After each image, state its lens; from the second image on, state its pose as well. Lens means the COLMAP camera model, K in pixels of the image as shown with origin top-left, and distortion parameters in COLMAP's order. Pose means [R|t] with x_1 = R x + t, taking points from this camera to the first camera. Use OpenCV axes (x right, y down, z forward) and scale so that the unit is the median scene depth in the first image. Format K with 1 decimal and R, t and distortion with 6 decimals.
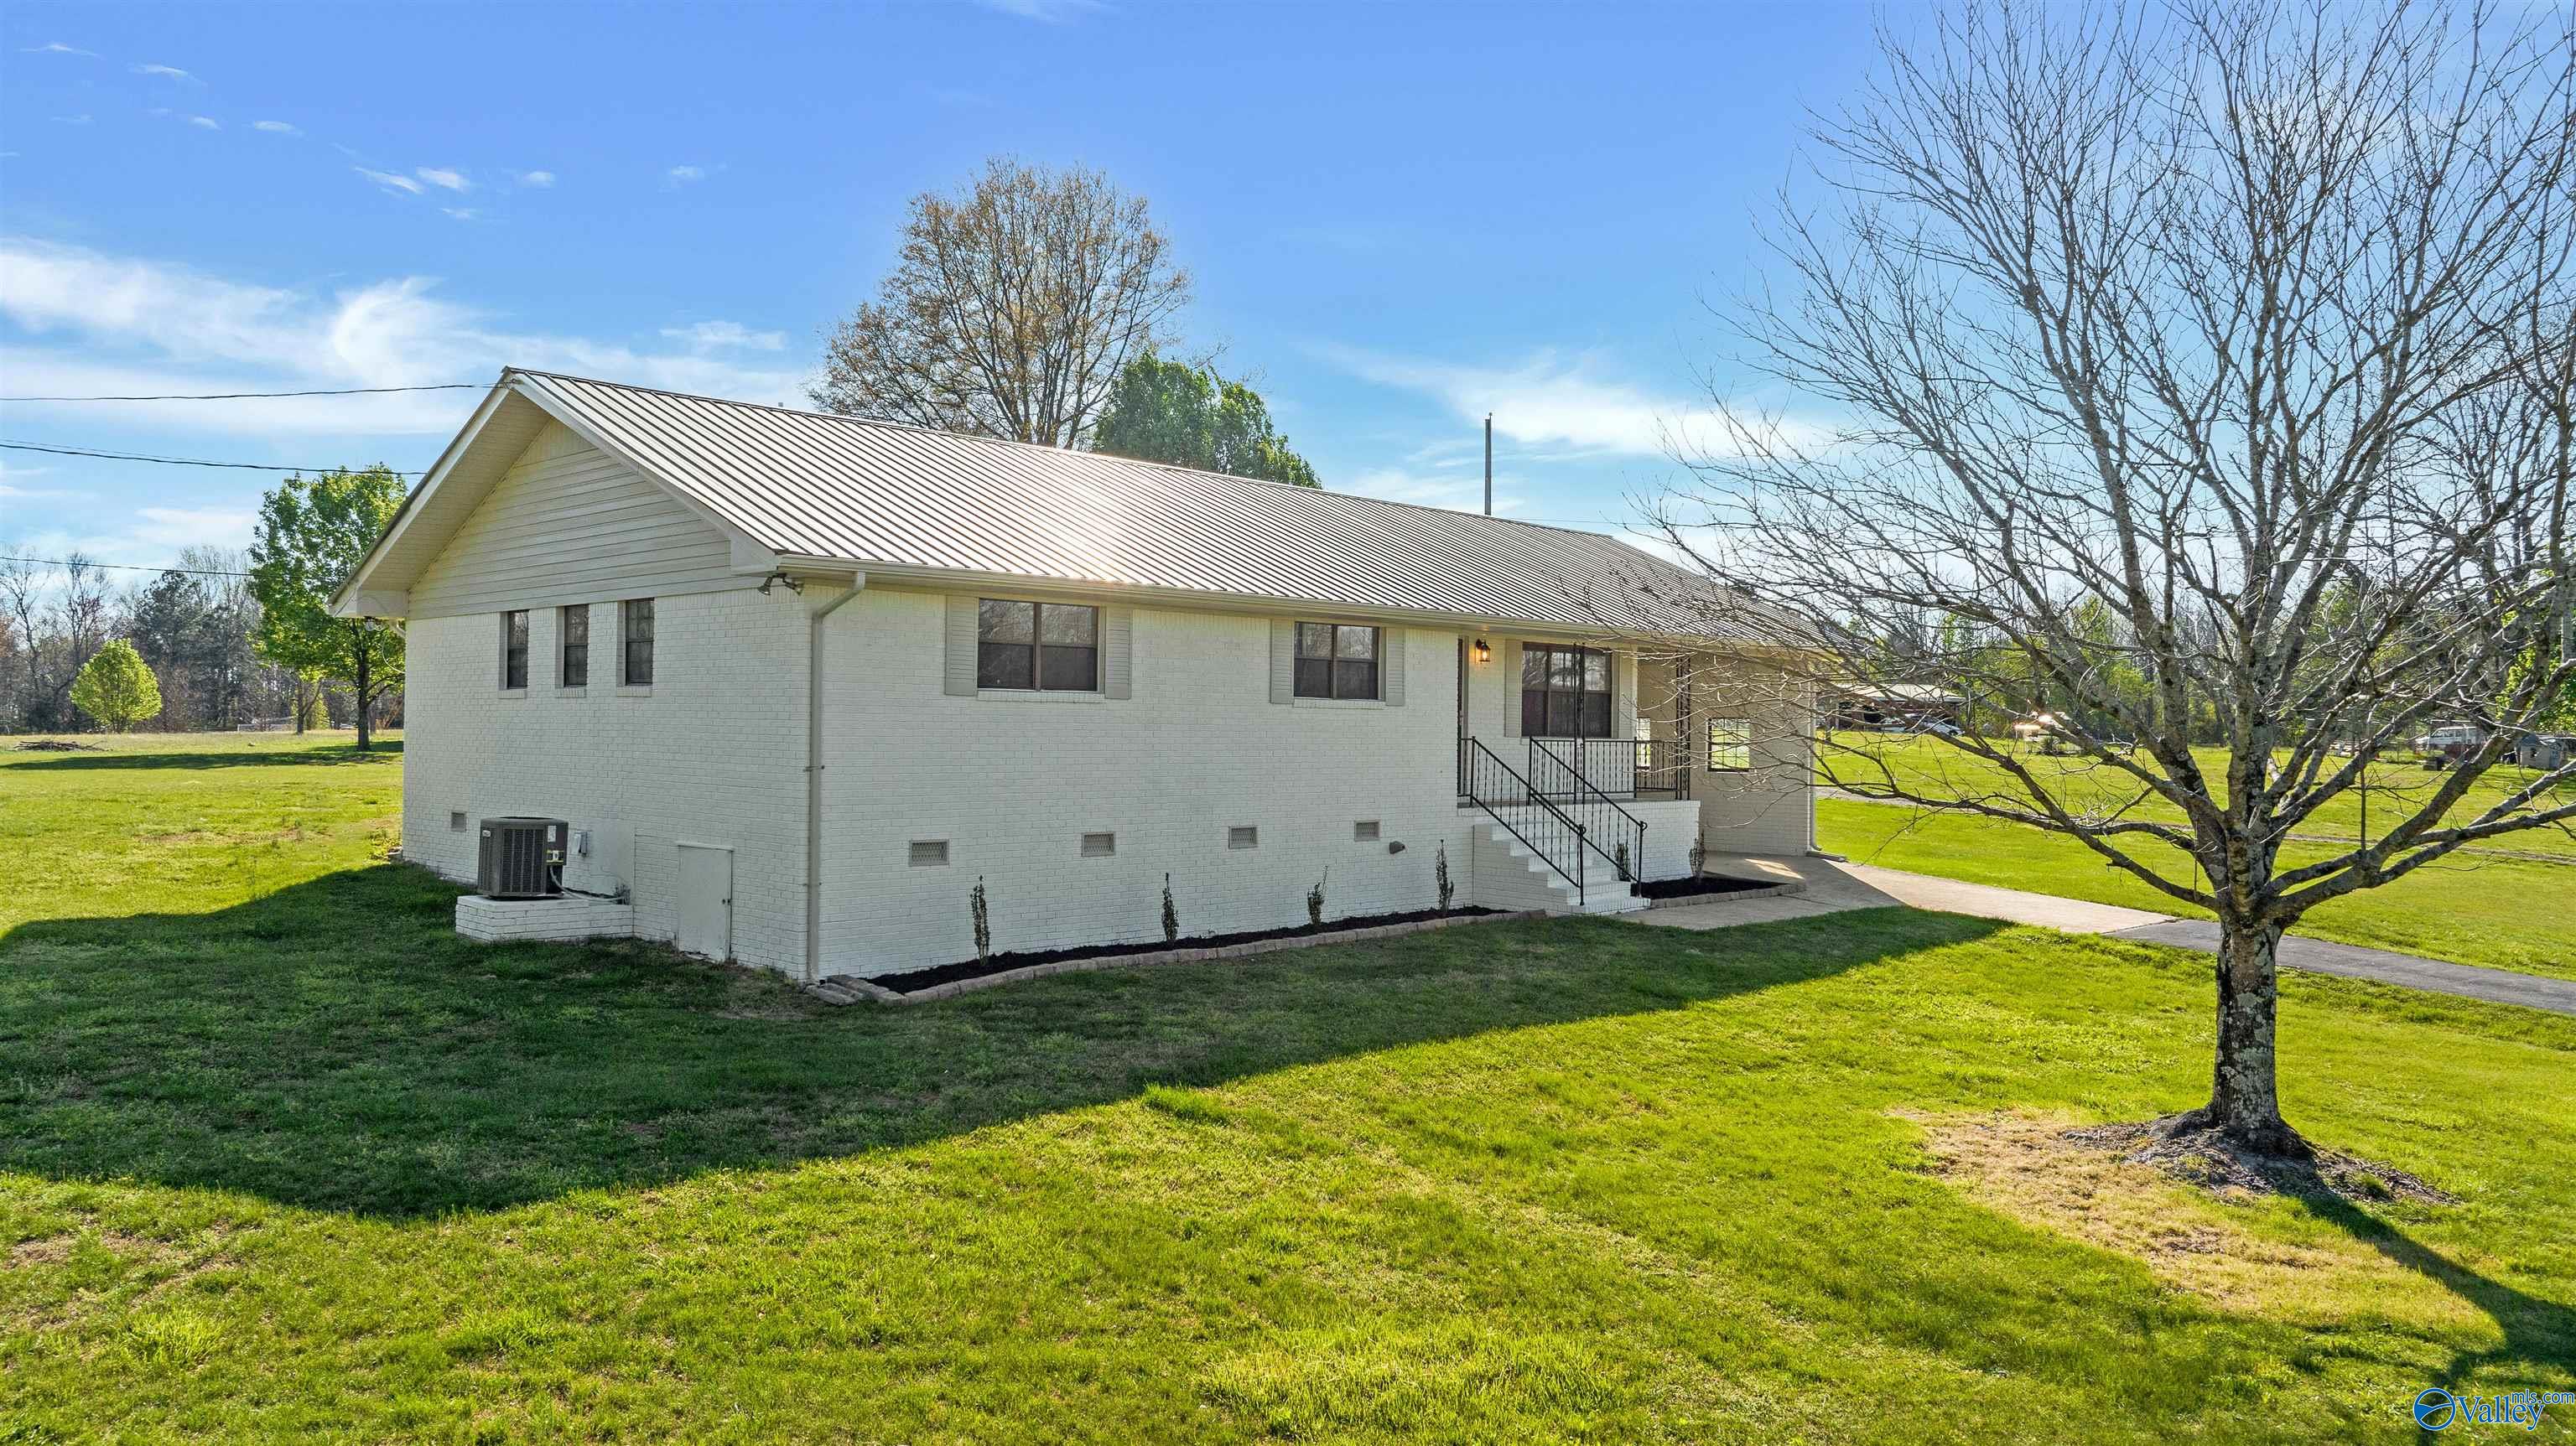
lens RADIAL K [[1836.7, 0, 1292.1], [0, 1836.7, 755.2], [0, 0, 1]] dist [-0.000743, -0.000307]
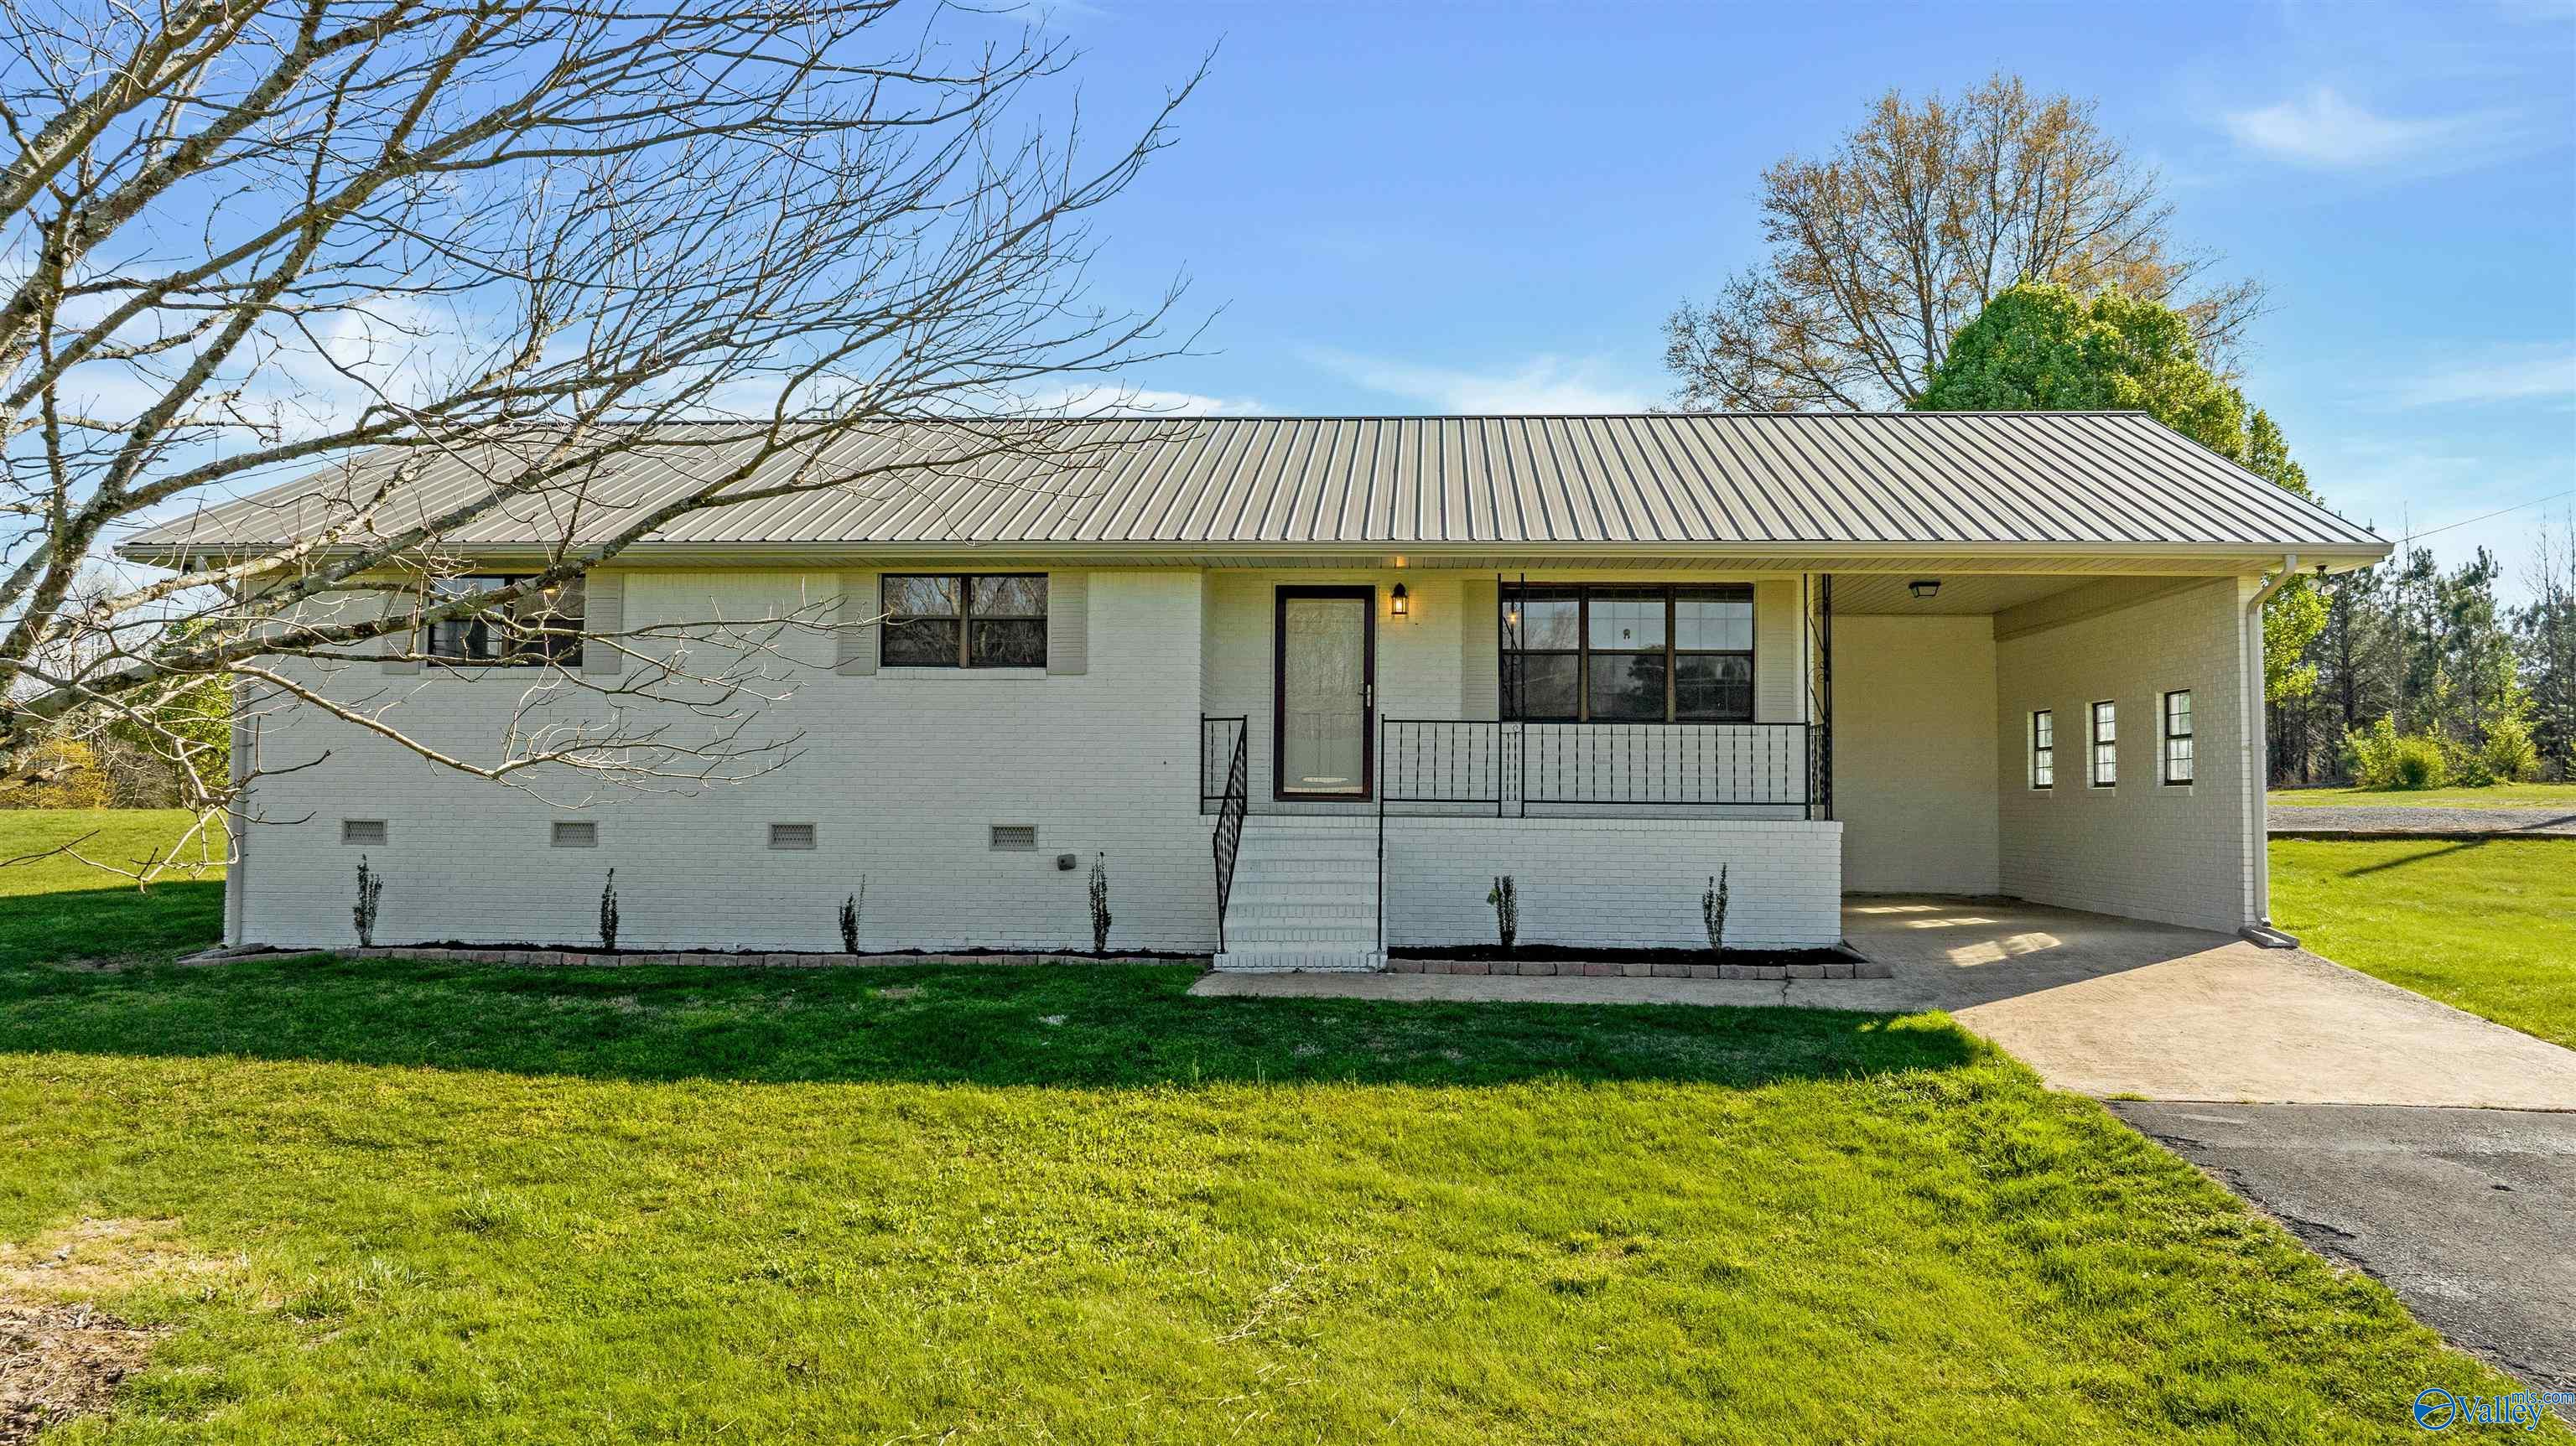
lens RADIAL K [[1815.5, 0, 1288.4], [0, 1815.5, 716.5], [0, 0, 1]] dist [-0.023930, 0.002715]
pose [[0.639247, -0.042364, -0.767833, 0.714697], [-0.010967, 0.997878, -0.064187, 0.038657], [0.768923, 0.049452, 0.637426, 0.612925]]
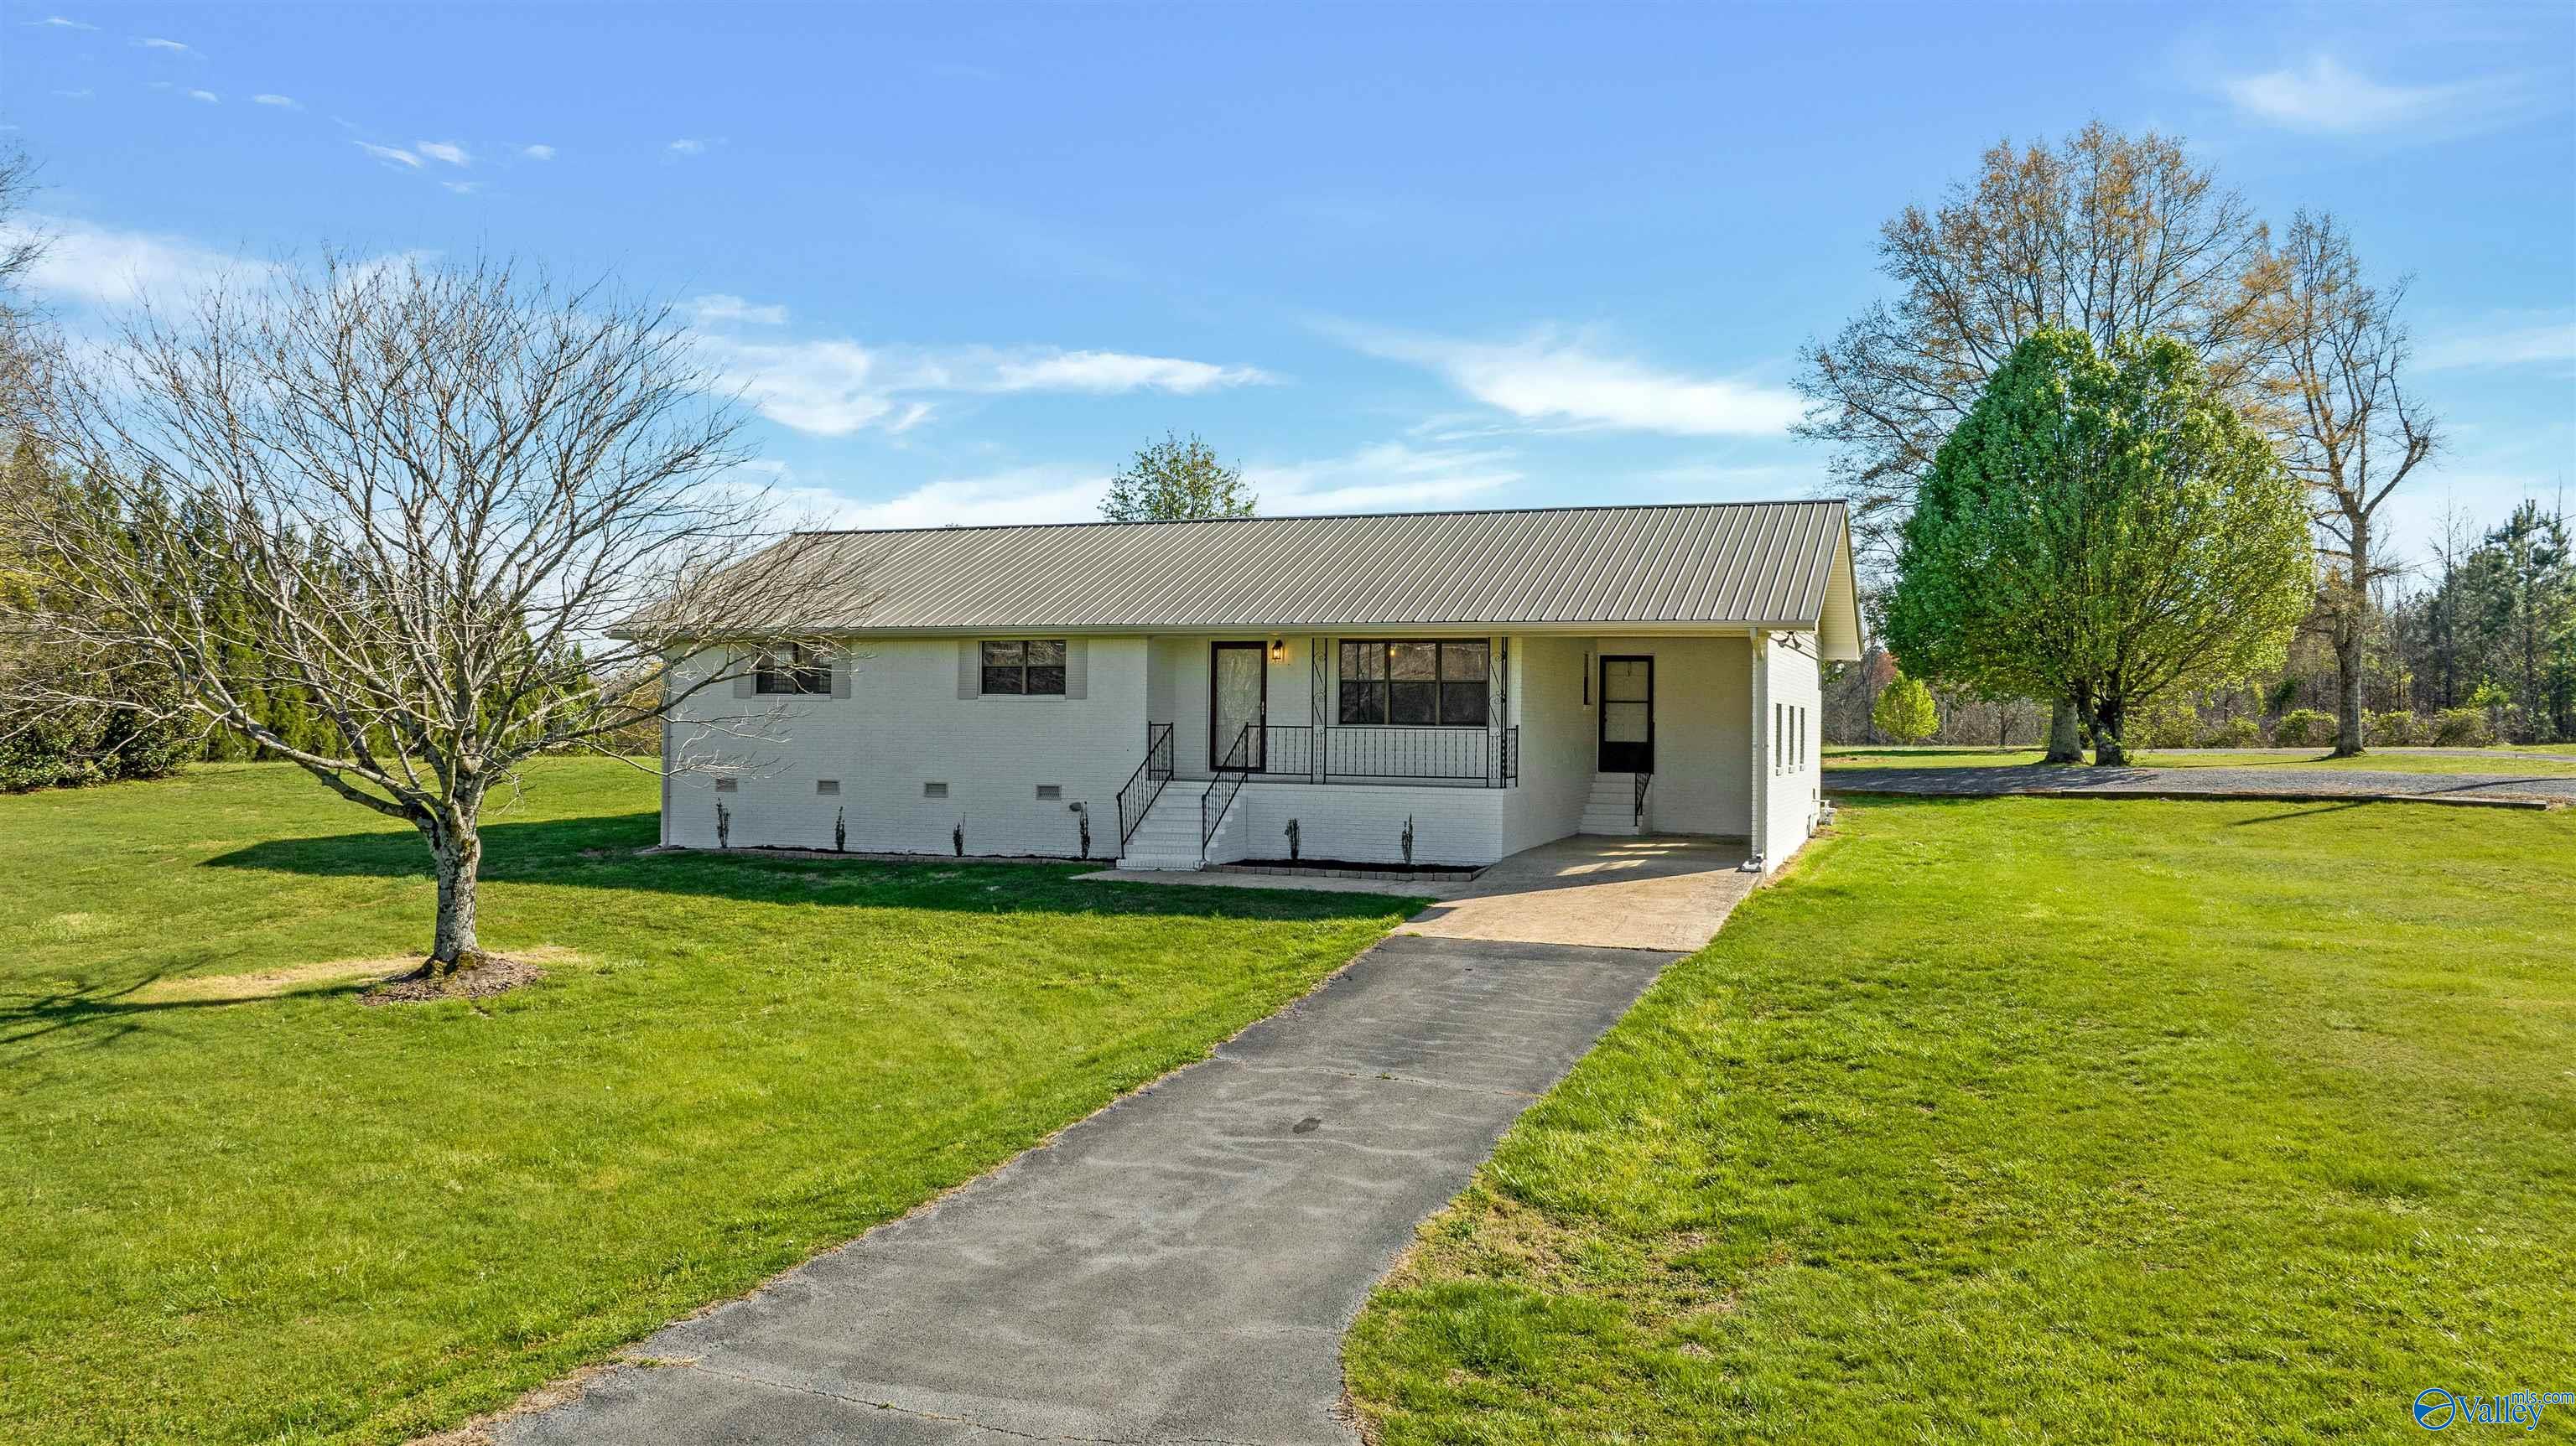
lens RADIAL K [[1815.5, 0, 1288.4], [0, 1815.5, 716.5], [0, 0, 1]] dist [-0.023930, 0.002715]
pose [[0.396900, -0.013715, -0.917759, 1.356857], [-0.017811, 0.999585, -0.022640, 0.012676], [0.917689, 0.025332, 0.396491, 0.645165]]
